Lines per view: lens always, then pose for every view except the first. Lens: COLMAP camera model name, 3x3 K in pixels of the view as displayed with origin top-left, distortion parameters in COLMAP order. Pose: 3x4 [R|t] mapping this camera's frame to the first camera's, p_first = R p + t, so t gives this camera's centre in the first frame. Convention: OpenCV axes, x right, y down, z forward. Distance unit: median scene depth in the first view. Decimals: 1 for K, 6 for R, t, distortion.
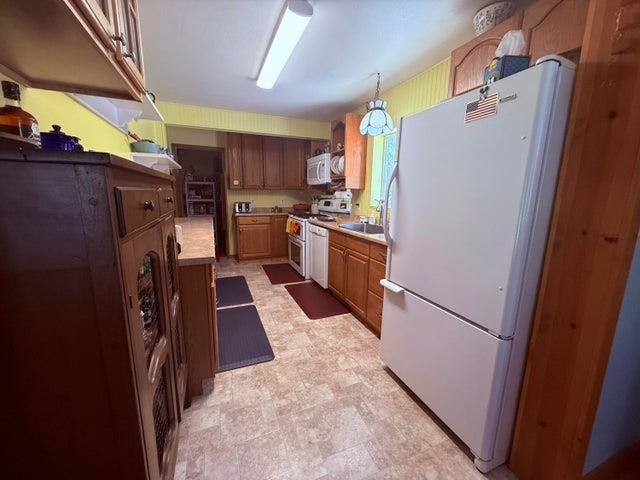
lens RADIAL K [[255.4, 0, 320.4], [0, 255.4, 239.0], [0, 0, 1]] dist [0.002552, -0.000002]
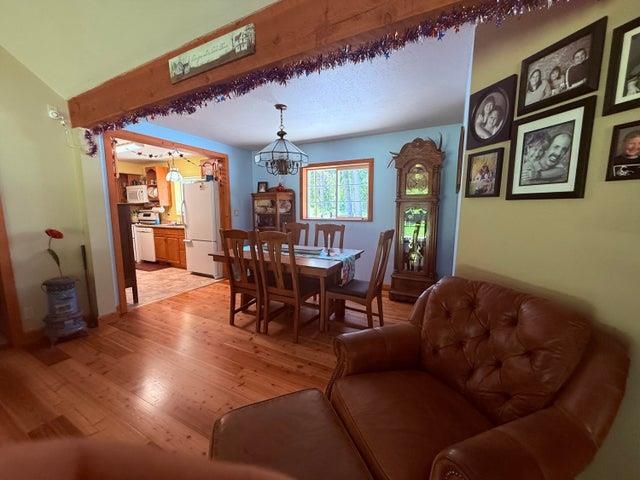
lens RADIAL K [[255.4, 0, 316.8], [0, 255.4, 240.2], [0, 0, 1]] dist [0.002552, -0.000002]
pose [[0.774001, -0.095370, 0.625961, -0.199860], [0.126267, 0.991984, -0.004994, 0.194455], [-0.620467, 0.082904, 0.779838, -1.089353]]
